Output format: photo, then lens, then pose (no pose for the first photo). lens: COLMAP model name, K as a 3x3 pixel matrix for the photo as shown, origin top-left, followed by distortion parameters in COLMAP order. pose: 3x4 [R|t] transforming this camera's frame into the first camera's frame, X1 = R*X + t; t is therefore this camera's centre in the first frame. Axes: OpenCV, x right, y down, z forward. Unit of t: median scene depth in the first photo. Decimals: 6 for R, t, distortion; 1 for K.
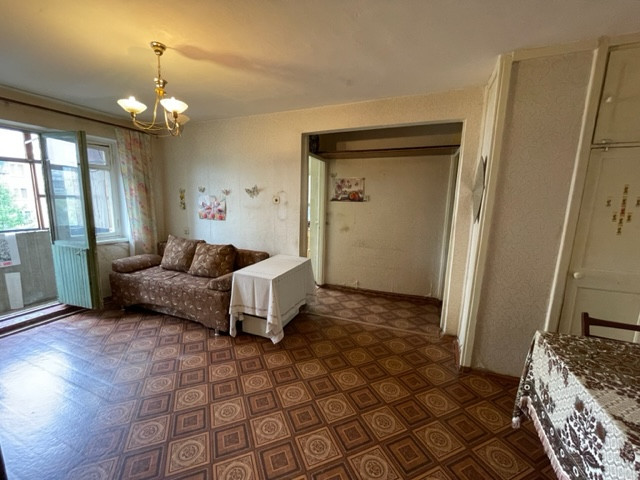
lens RADIAL K [[259.3, 0, 316.7], [0, 259.3, 239.1], [0, 0, 1]] dist [-0.000367, 0.000865]
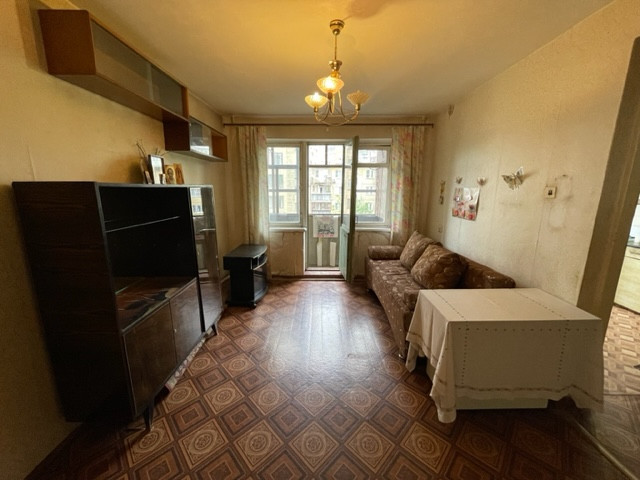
lens RADIAL K [[259.3, 0, 321.2], [0, 259.3, 239.3], [0, 0, 1]] dist [-0.000367, 0.000865]
pose [[0.390780, 0.156925, -0.907009, 0.171768], [-0.140526, 0.983981, 0.109698, -0.043518], [0.909694, 0.084591, 0.406572, 0.336421]]
